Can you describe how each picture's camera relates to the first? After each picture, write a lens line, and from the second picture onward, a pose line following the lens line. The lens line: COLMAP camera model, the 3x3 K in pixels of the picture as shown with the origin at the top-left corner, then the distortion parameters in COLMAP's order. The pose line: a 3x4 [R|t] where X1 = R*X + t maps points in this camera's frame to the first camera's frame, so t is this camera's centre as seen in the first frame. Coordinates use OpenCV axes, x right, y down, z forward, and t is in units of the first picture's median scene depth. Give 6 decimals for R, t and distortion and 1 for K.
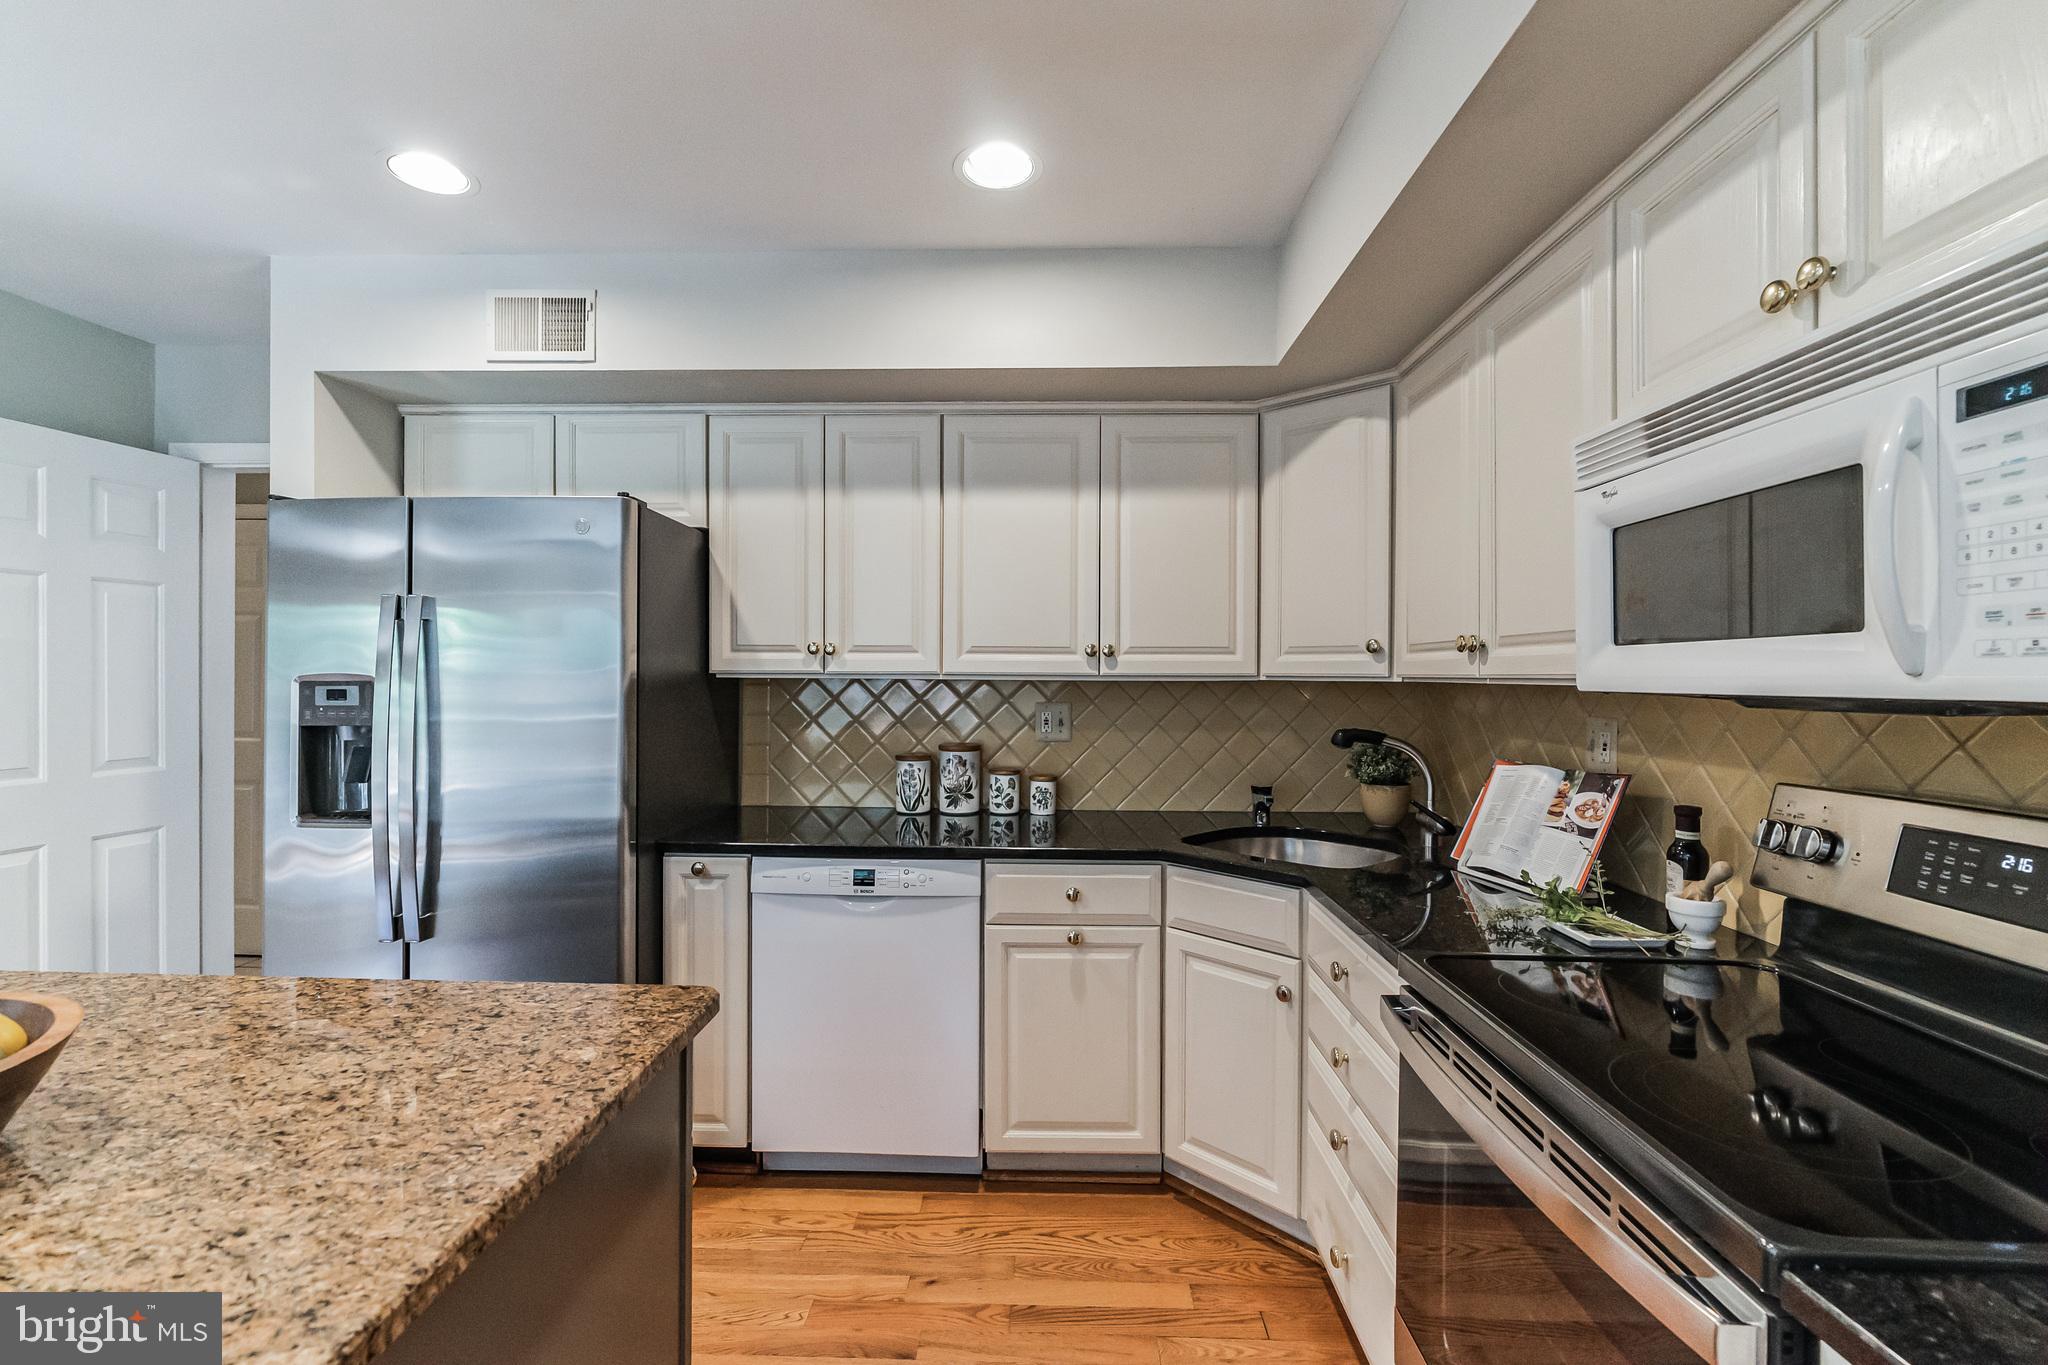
lens RADIAL K [[927.4, 0, 1024.0], [0, 927.4, 682.5], [0, 0, 1]] dist [-0.005903, 0.000481]
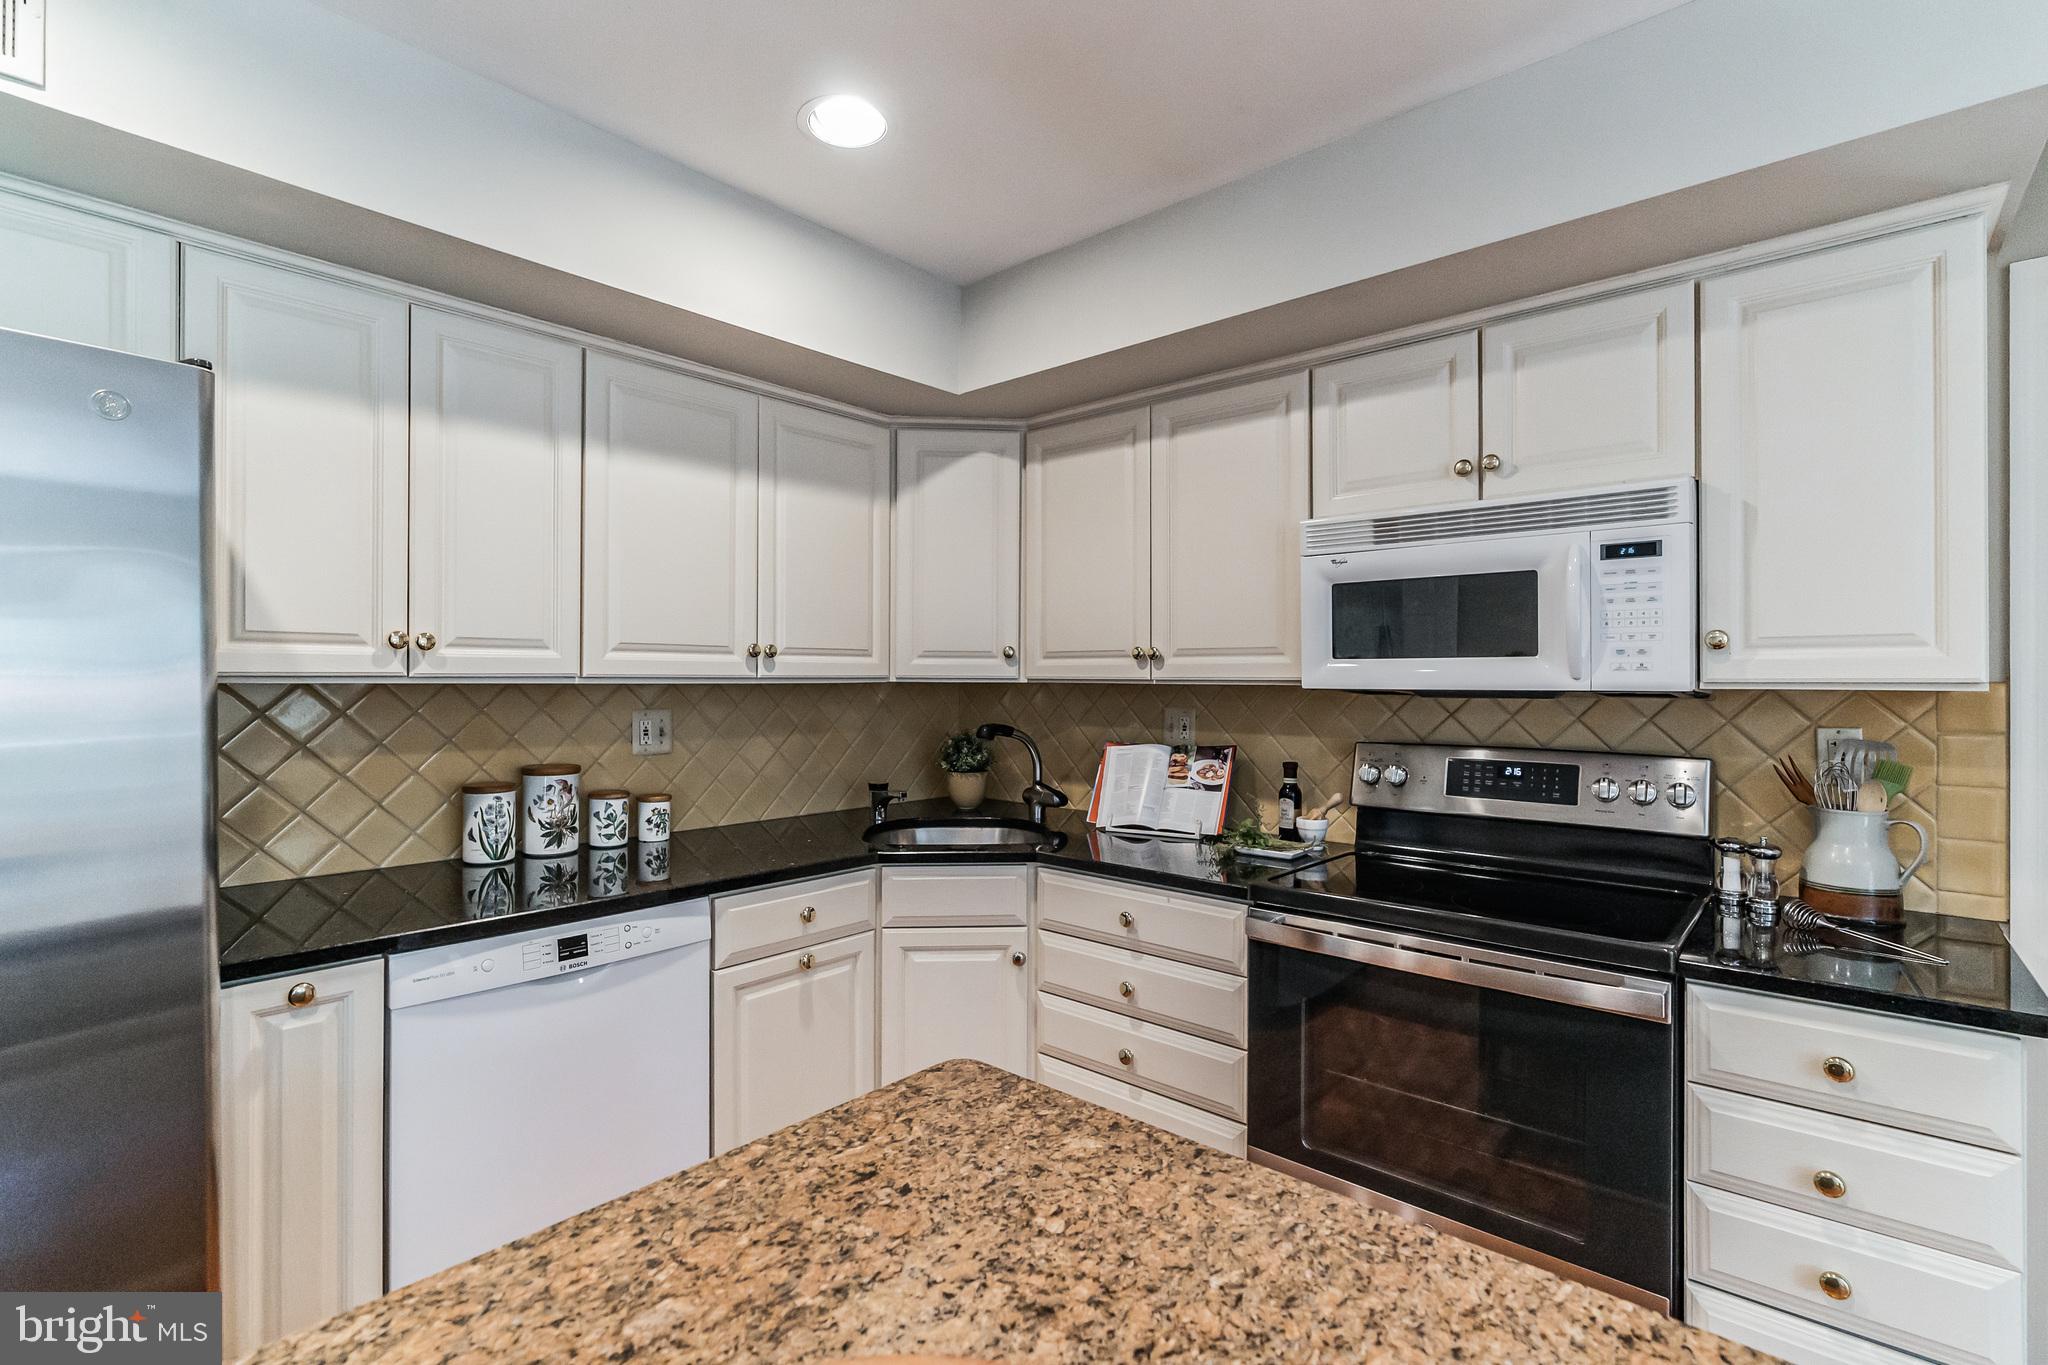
lens RADIAL K [[935.4, 0, 1028.2], [0, 935.4, 679.2], [0, 0, 1]] dist [-0.011105, 0.000353]
pose [[0.632801, -0.004143, 0.774303, -0.517945], [0.005692, 0.999984, 0.000698, -0.005939], [-0.774293, 0.003966, 0.632814, 0.231378]]
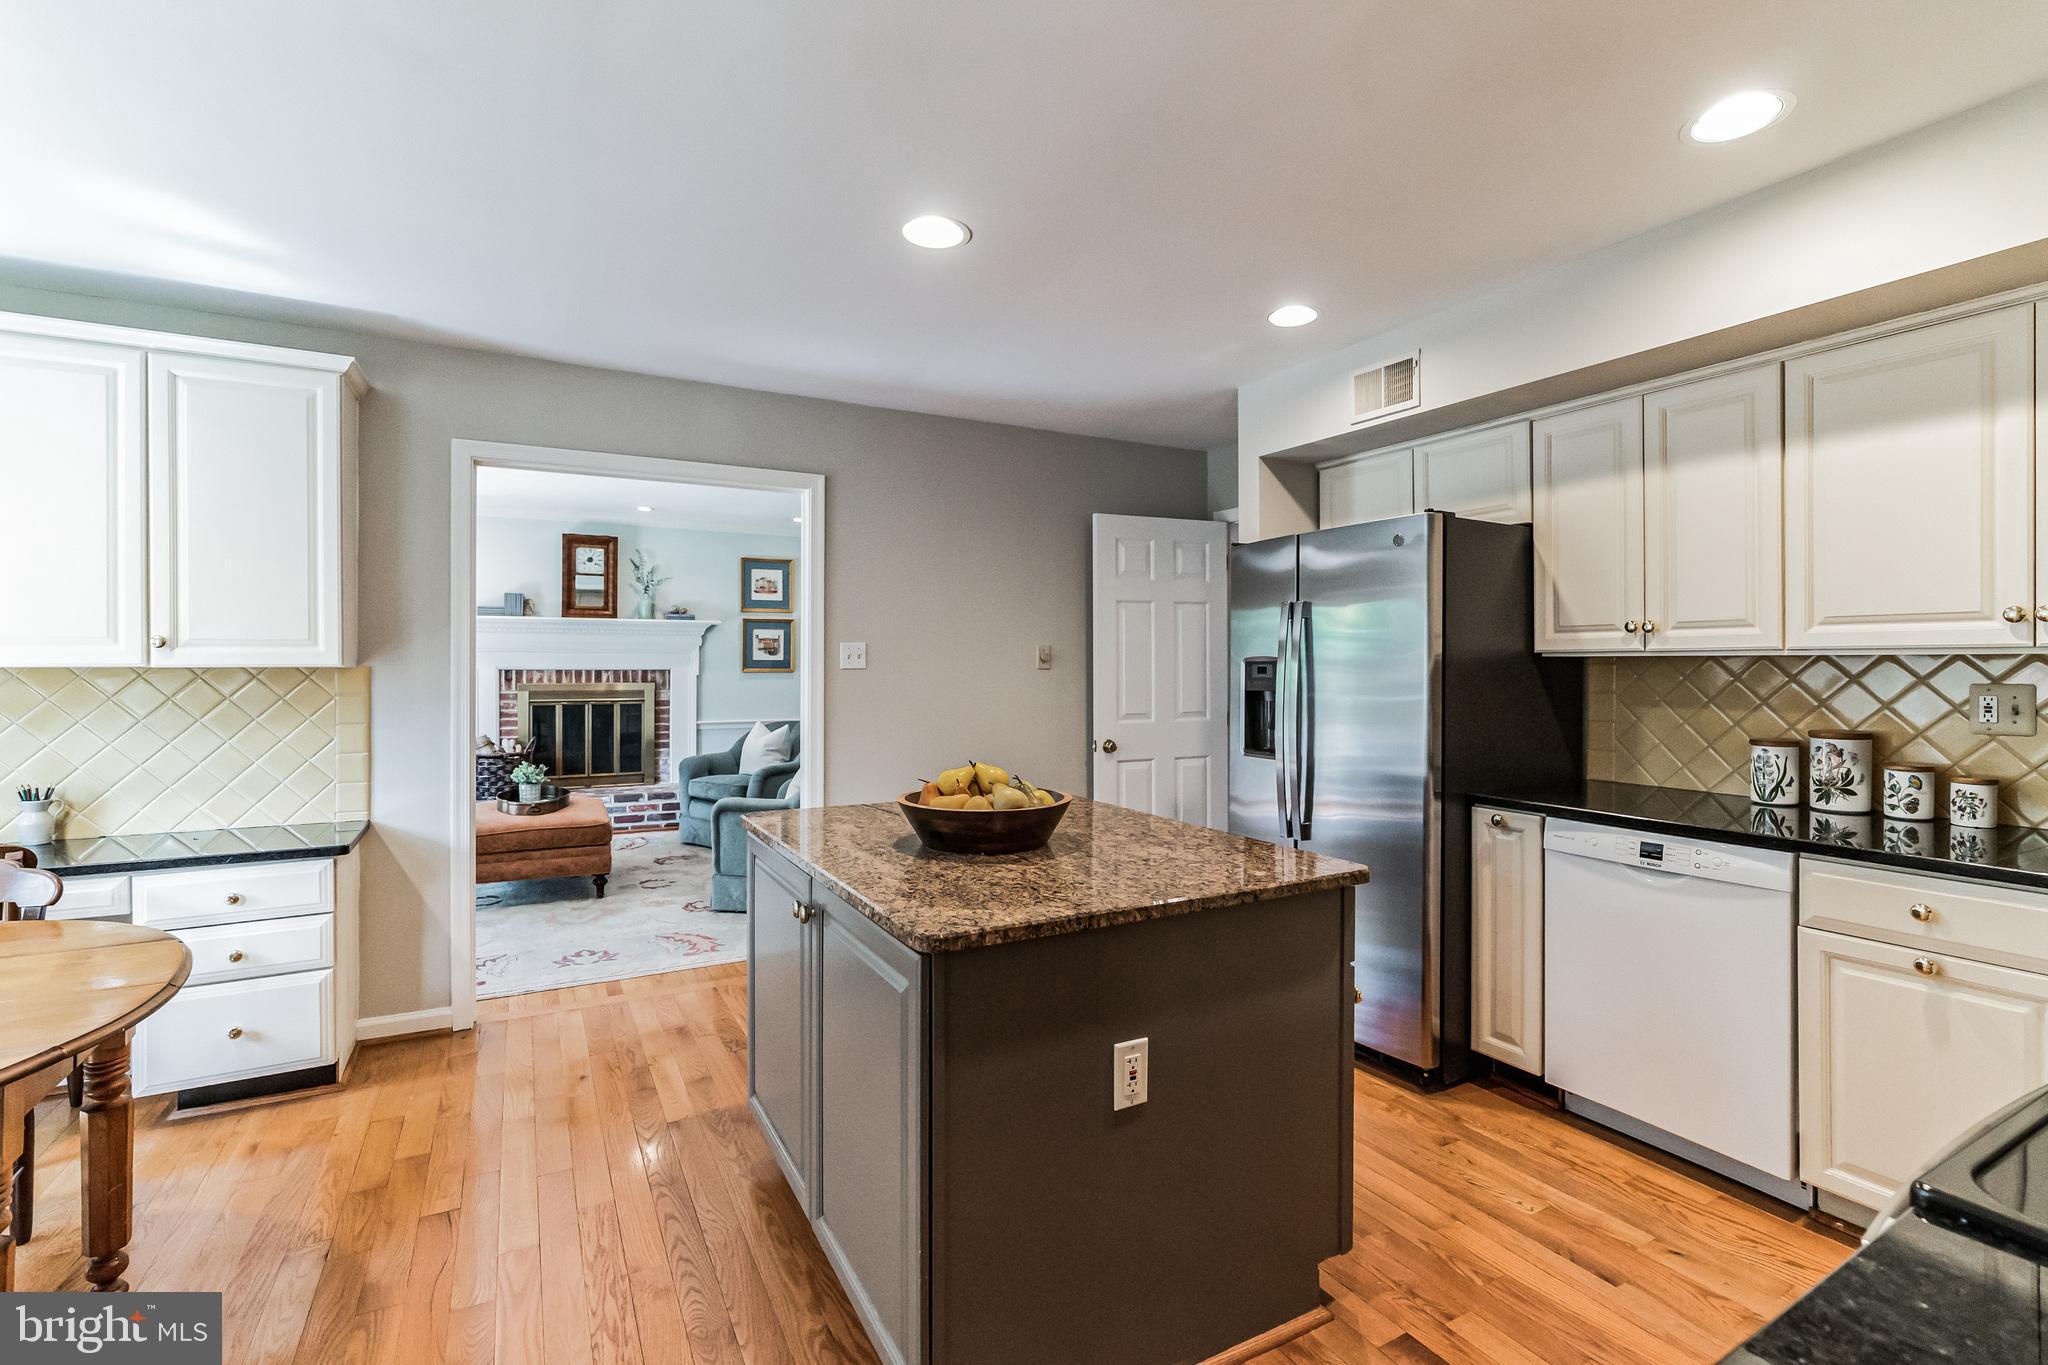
lens RADIAL K [[931.2, 0, 1025.6], [0, 931.2, 669.6], [0, 0, 1]] dist [-0.001461, 0.000297]
pose [[0.510624, -0.001287, -0.859803, 0.348860], [0.000088, 0.999999, -0.001444, 0.013358], [0.859804, 0.000662, 0.510623, -0.105910]]
